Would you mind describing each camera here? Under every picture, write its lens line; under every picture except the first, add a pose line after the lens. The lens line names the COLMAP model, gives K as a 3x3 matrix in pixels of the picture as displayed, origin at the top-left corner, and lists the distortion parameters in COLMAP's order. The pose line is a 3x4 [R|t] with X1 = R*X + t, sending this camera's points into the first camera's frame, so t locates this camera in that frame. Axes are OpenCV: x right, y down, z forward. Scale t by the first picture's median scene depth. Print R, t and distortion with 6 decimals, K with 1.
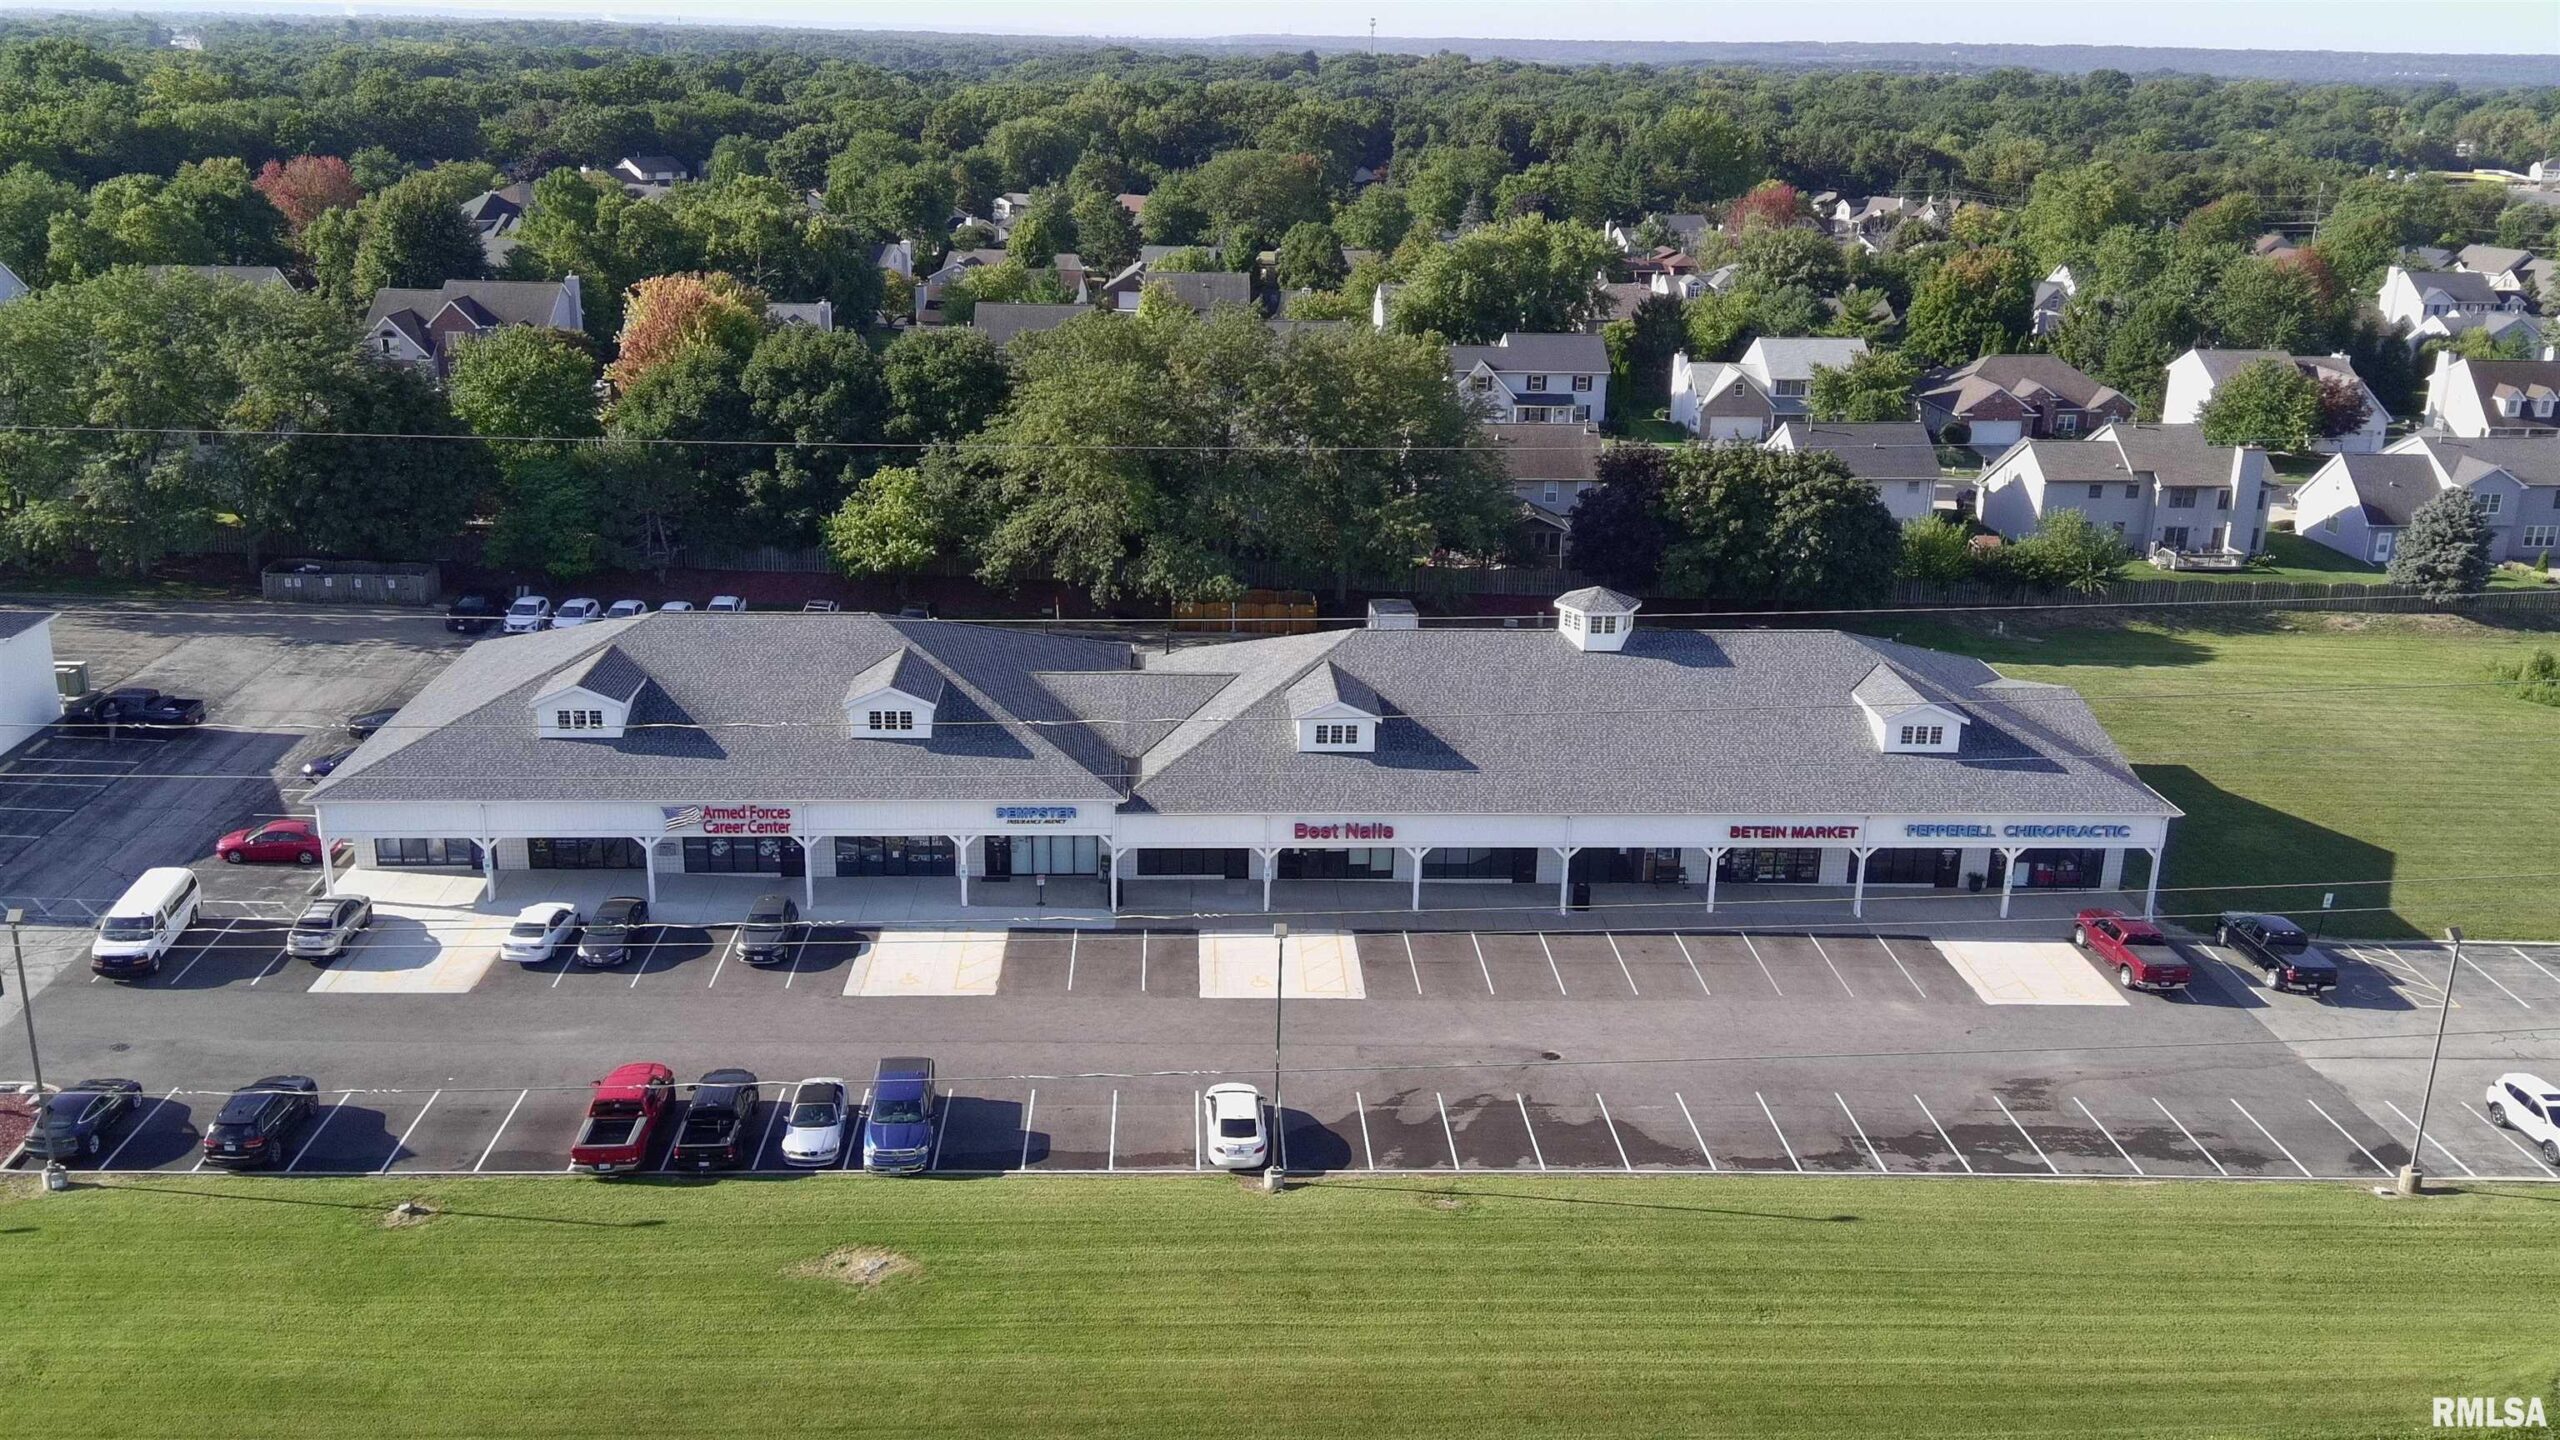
lens RADIAL K [[2121.2, 0, 1280.0], [0, 2121.2, 720.0], [0, 0, 1]] dist [0.106766, -0.167611]
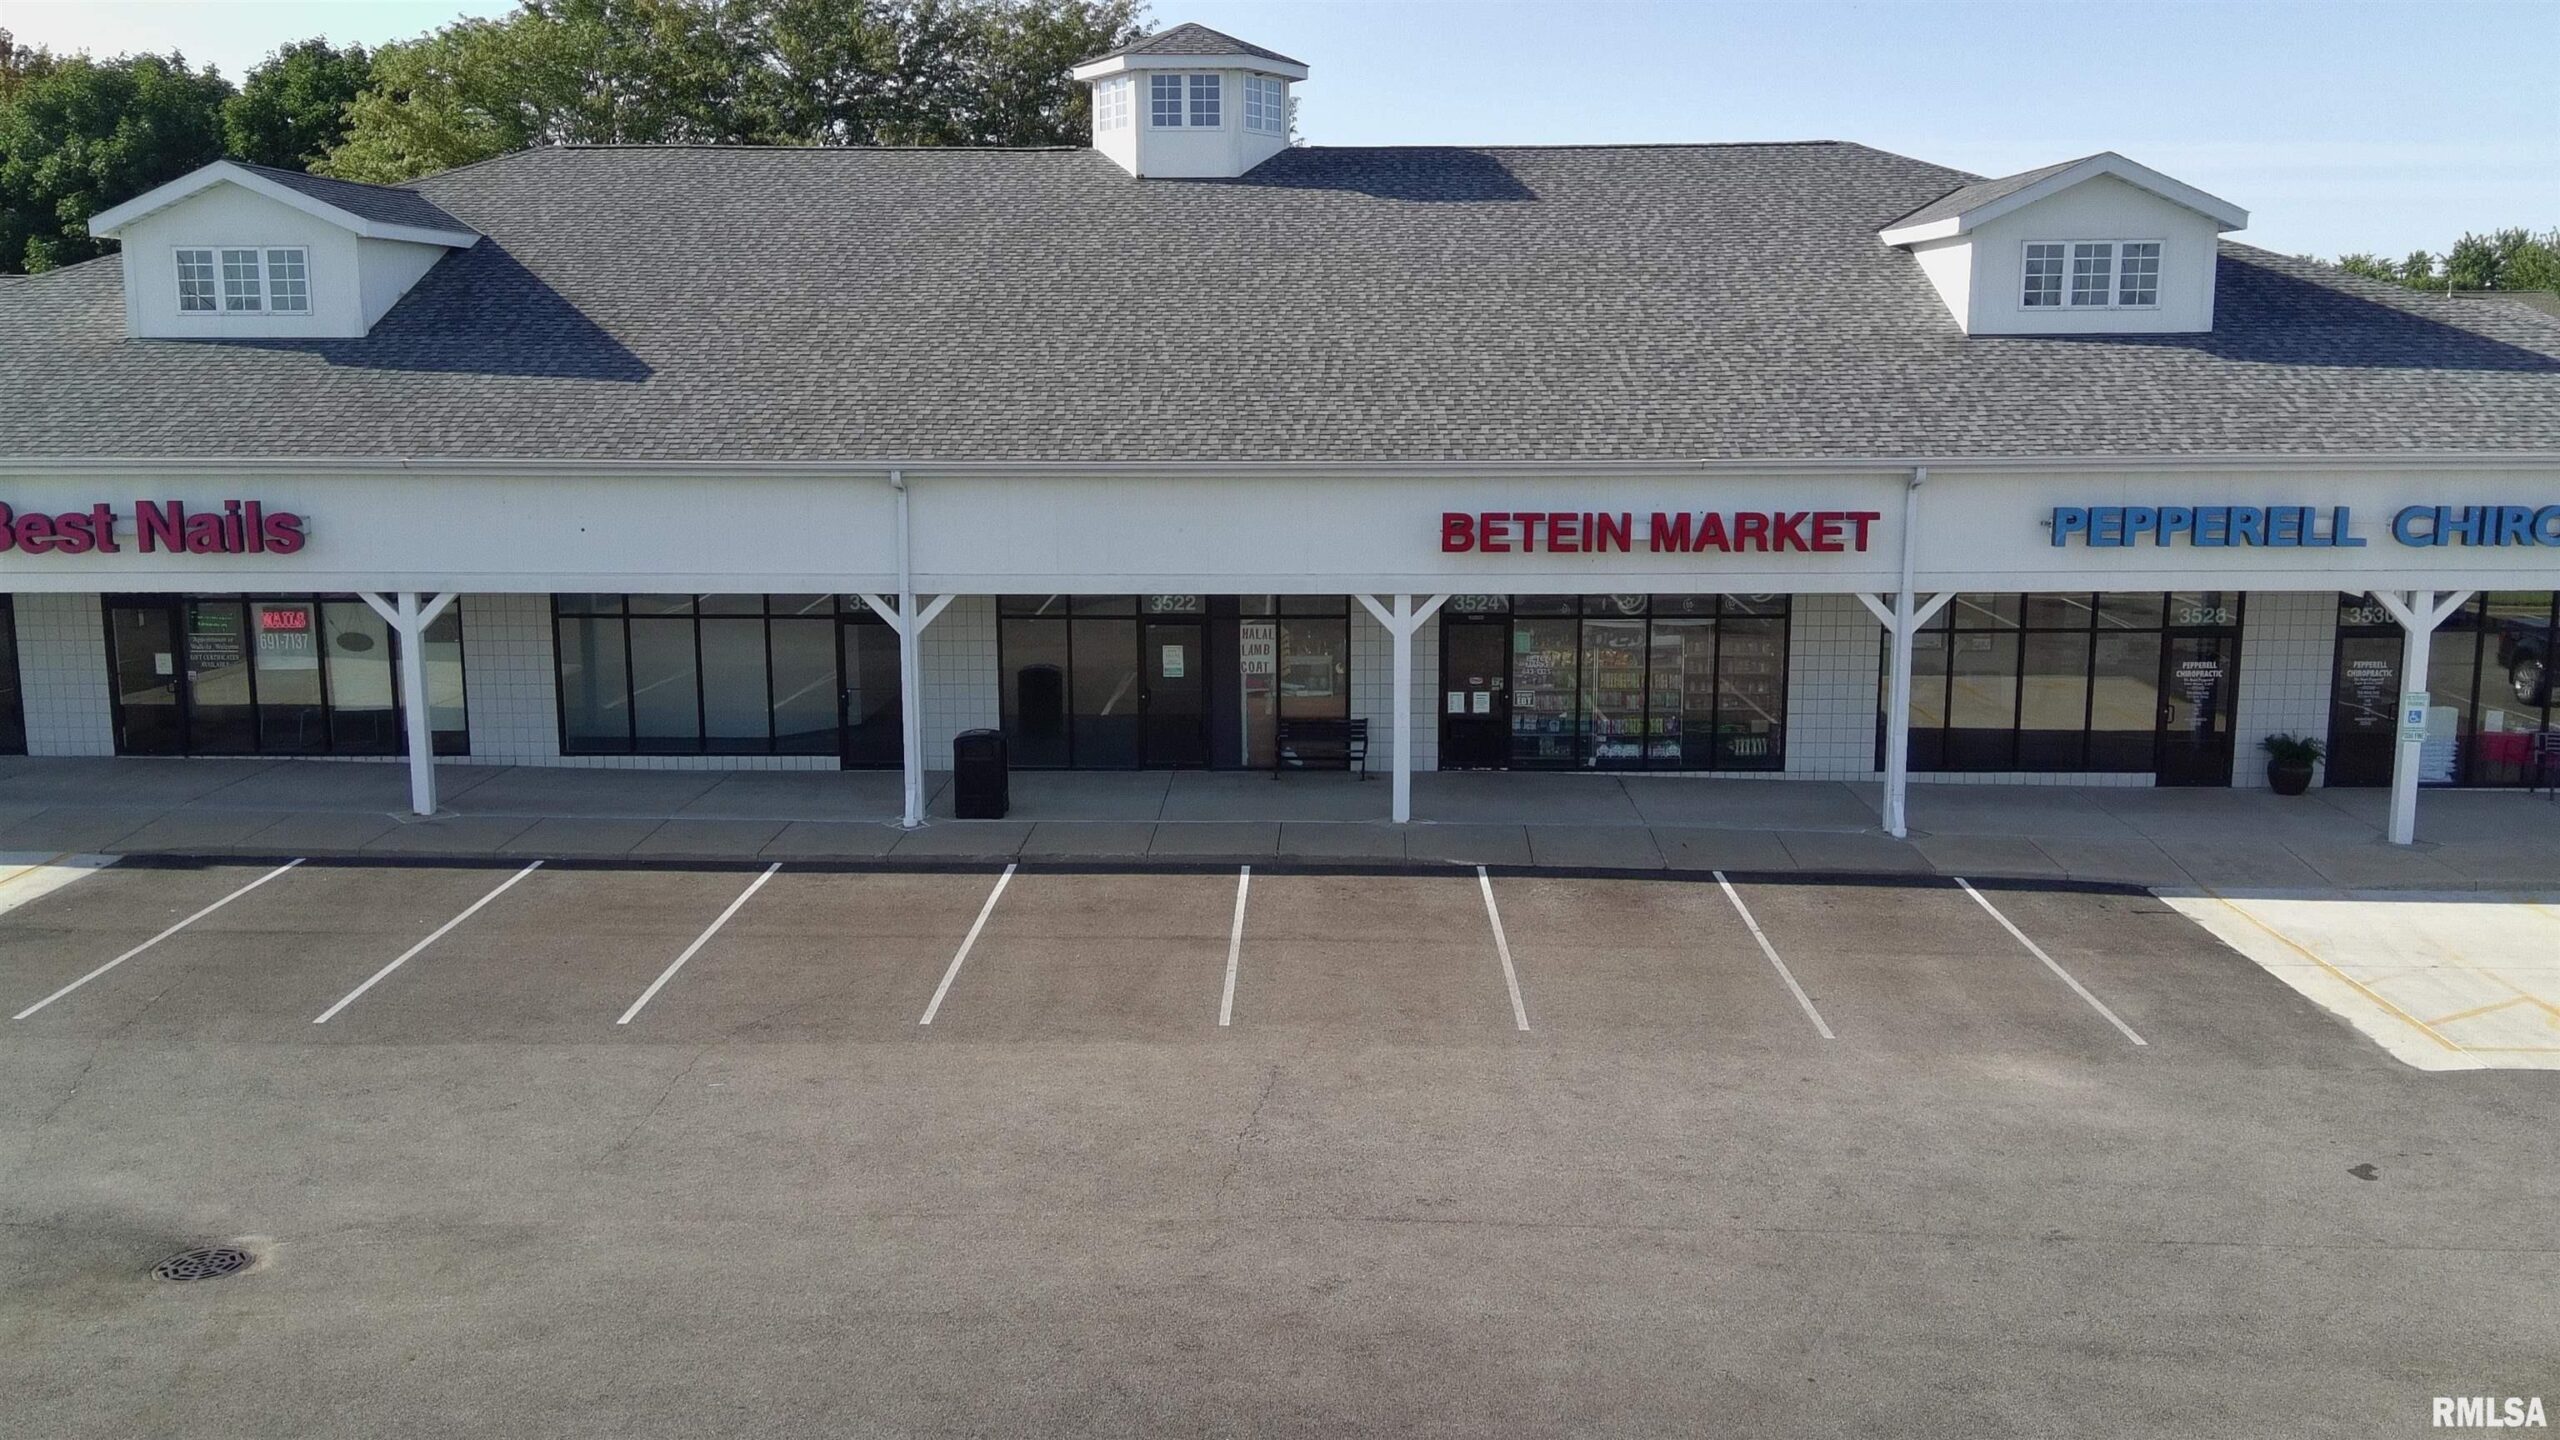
lens RADIAL K [[2121.2, 0, 1280.0], [0, 2121.2, 720.0], [0, 0, 1]] dist [0.106766, -0.167611]
pose [[0.996537, -0.011150, -0.082395, 0.211344], [-0.000210, 0.990627, -0.136597, 0.118045], [0.083146, 0.136141, 0.987194, 0.702458]]
